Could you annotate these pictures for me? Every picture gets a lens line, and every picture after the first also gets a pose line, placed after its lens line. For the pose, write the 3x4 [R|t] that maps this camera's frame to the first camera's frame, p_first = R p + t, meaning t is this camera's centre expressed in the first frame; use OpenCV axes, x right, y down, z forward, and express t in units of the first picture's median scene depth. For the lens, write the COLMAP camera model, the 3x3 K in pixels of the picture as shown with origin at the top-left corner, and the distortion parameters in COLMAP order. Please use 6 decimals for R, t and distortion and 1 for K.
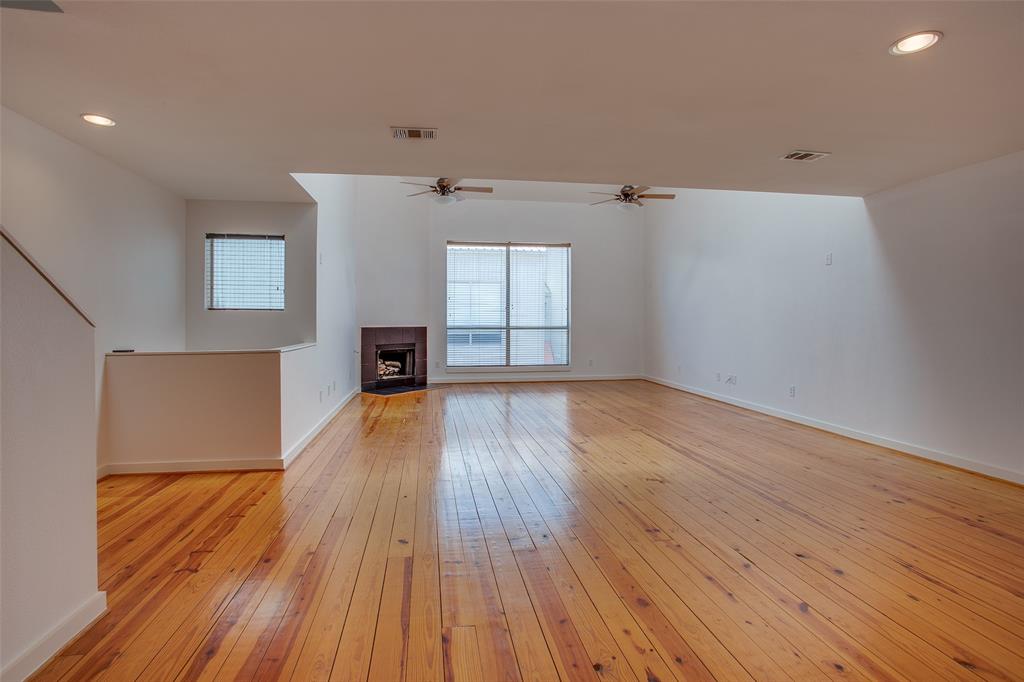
lens RADIAL K [[519.0, 0, 507.5], [0, 519.0, 316.5], [0, 0, 1]] dist [-0.027146, 0.000380]
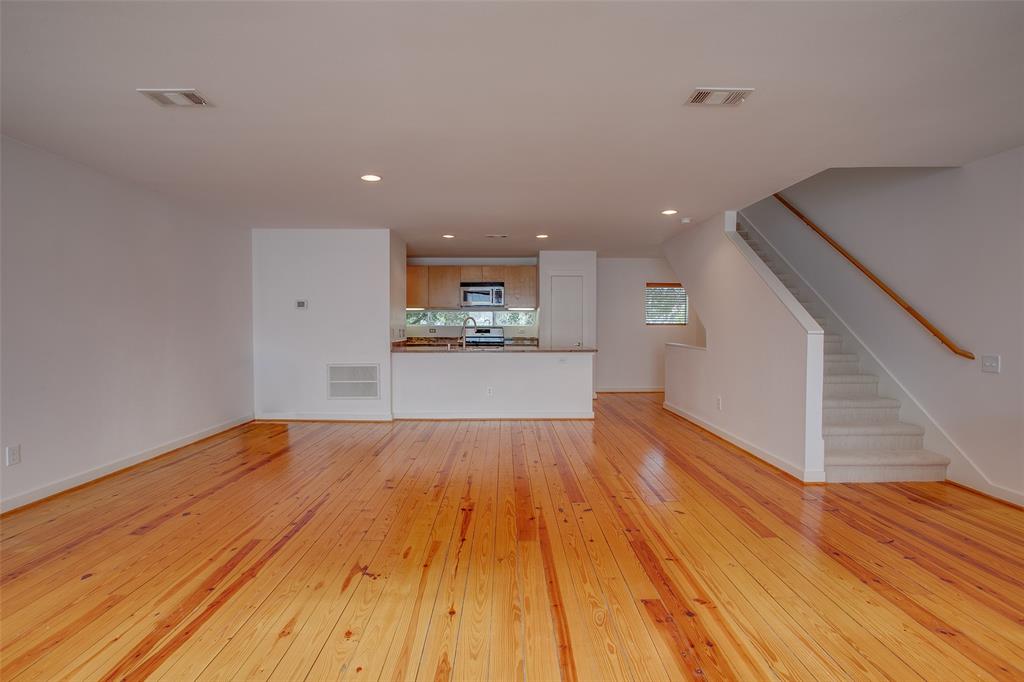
lens RADIAL K [[498.9, 0, 510.6], [0, 498.9, 321.1], [0, 0, 1]] dist [-0.060465, 0.023483]
pose [[-0.988946, -0.003232, 0.148240, 0.006628], [-0.005330, 0.999891, -0.013760, 0.001404], [-0.148179, -0.014398, -0.988856, 0.676079]]
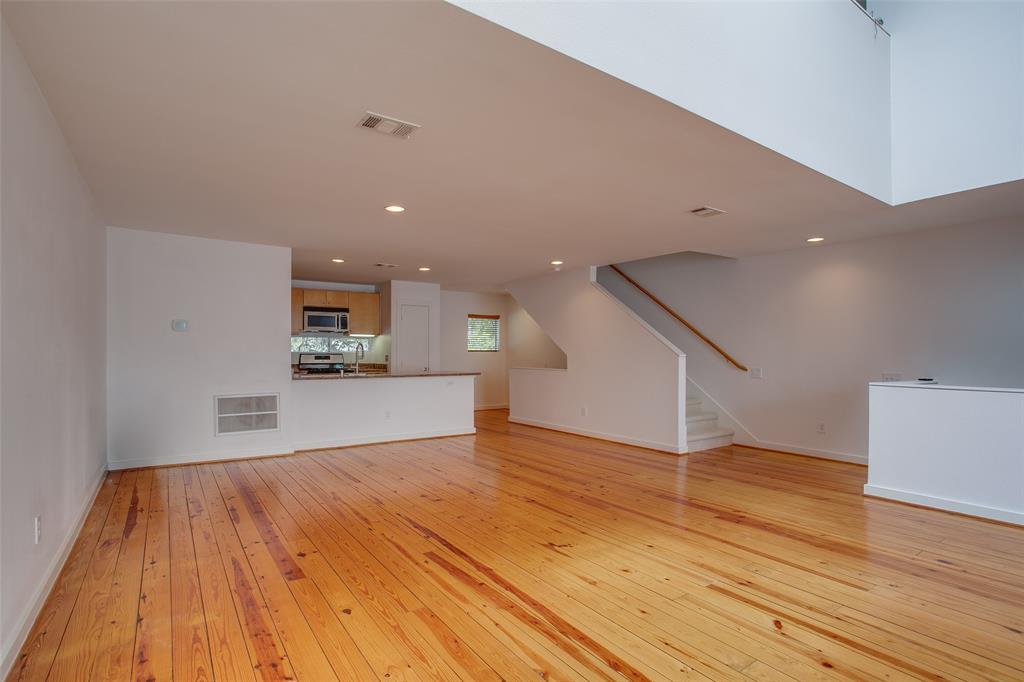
lens RADIAL K [[503.1, 0, 506.2], [0, 503.1, 338.3], [0, 0, 1]] dist [-0.061044, 0.024002]
pose [[-0.903276, -0.017464, -0.428705, 0.304537], [-0.002199, 0.999347, -0.036077, 0.004879], [0.429055, -0.031645, -0.902724, 0.720500]]
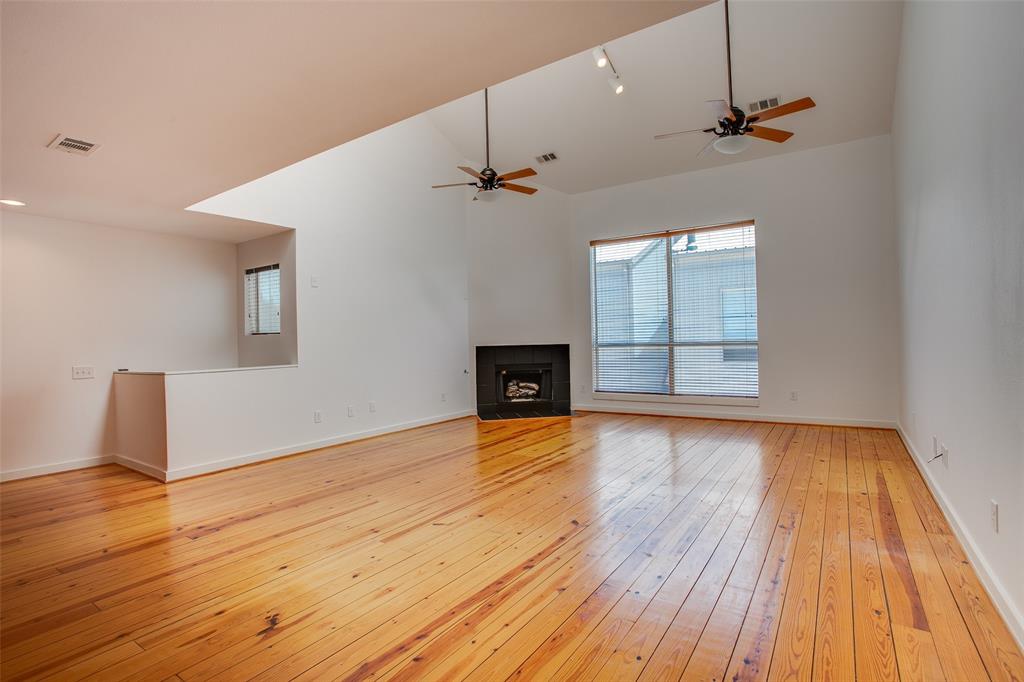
lens RADIAL K [[503.1, 0, 506.2], [0, 503.1, 338.3], [0, 0, 1]] dist [-0.061044, 0.024002]
pose [[0.725695, -0.018053, -0.687779, 0.359467], [0.027889, 0.999606, 0.003189, 0.004512], [0.687451, -0.021496, 0.725913, 0.336388]]
